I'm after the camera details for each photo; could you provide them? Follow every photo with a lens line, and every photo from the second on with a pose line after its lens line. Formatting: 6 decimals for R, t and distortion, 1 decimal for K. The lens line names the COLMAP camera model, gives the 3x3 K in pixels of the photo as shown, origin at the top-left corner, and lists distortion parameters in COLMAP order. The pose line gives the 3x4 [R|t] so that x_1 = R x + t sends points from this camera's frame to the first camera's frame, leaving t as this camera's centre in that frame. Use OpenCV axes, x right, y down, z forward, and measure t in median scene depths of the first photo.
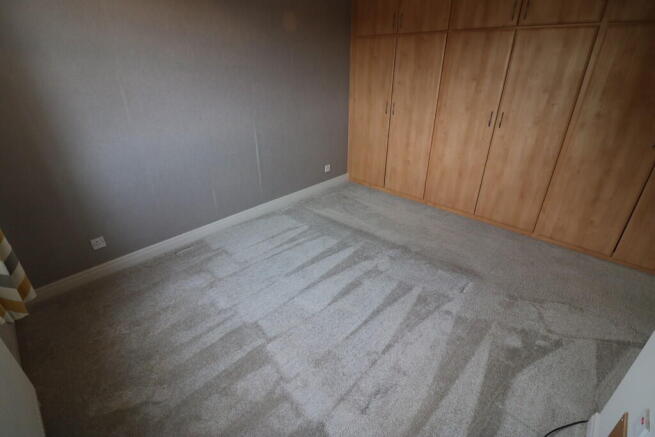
lens RADIAL K [[301.7, 0, 327.5], [0, 301.7, 212.1], [0, 0, 1]] dist [-0.018657, -0.001036]
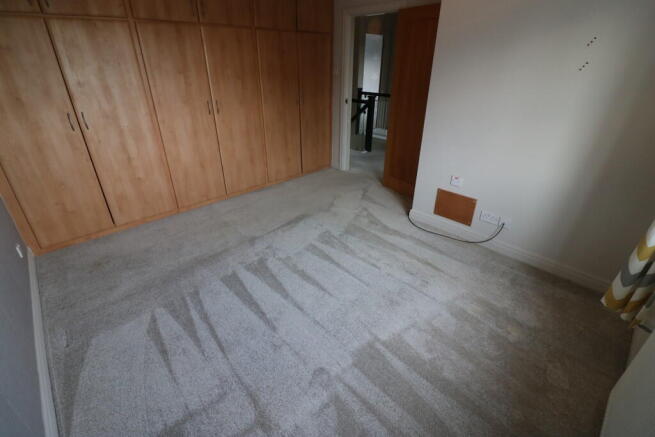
lens RADIAL K [[301.7, 0, 327.5], [0, 301.7, 212.1], [0, 0, 1]] dist [-0.018657, -0.001036]
pose [[0.040721, -0.443199, 0.895498, -0.583965], [0.428612, 0.817341, 0.385027, -0.232962], [-0.902570, 0.368143, 0.223243, 0.496370]]
